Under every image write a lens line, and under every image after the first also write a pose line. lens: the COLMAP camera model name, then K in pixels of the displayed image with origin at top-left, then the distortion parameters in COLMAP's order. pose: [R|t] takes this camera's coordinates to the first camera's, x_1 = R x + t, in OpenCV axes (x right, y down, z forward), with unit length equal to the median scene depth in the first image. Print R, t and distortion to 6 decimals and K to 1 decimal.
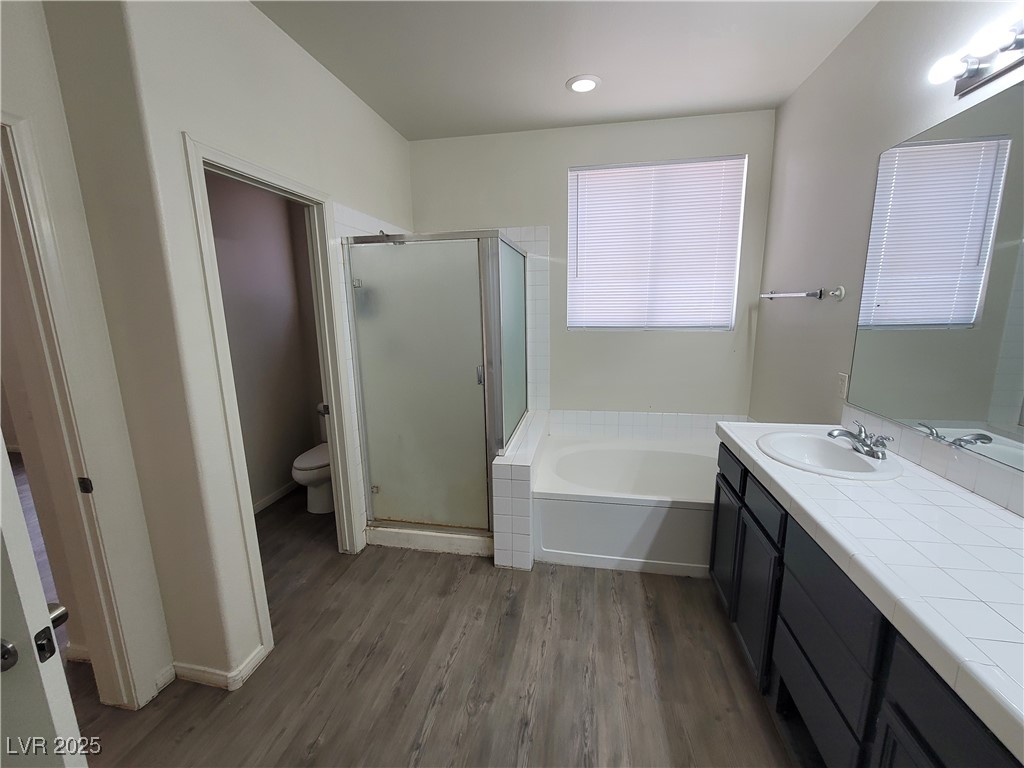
lens RADIAL K [[419.6, 0, 515.7], [0, 419.6, 386.0], [0, 0, 1]] dist [-0.000290, 0.000469]
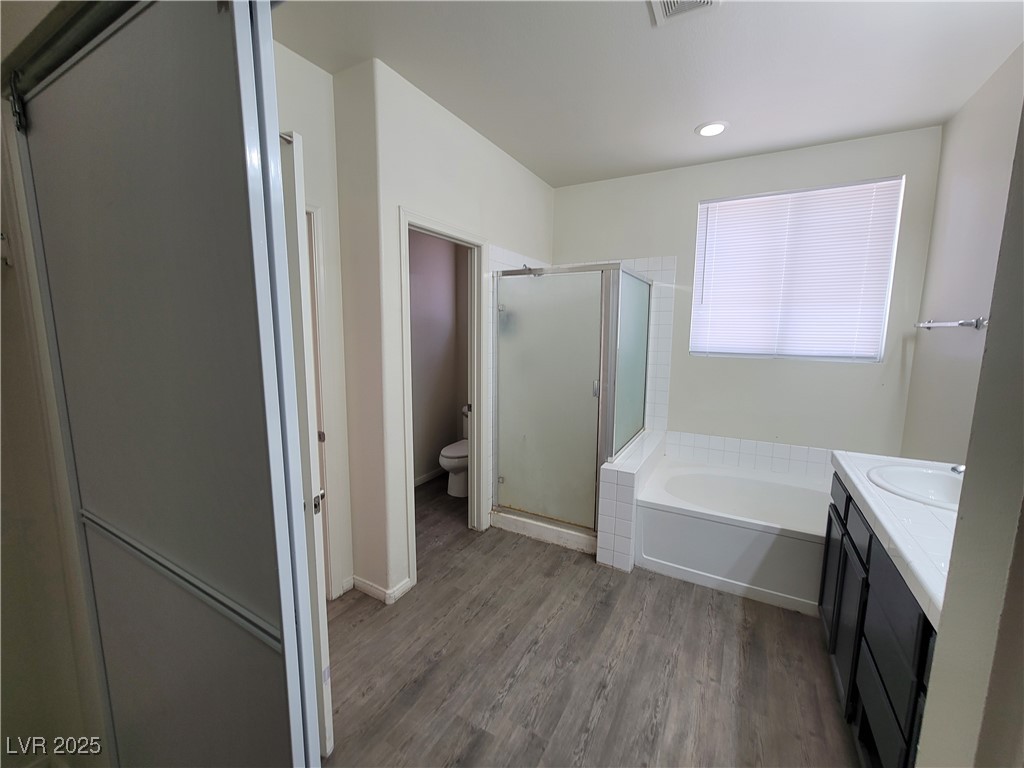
lens RADIAL K [[419.6, 0, 515.7], [0, 419.6, 386.0], [0, 0, 1]] dist [-0.000290, 0.000469]
pose [[0.947065, 0.067010, -0.313971, 0.067930], [-0.085257, 0.995354, -0.044733, 0.037904], [0.309514, 0.069133, 0.948378, -0.149369]]
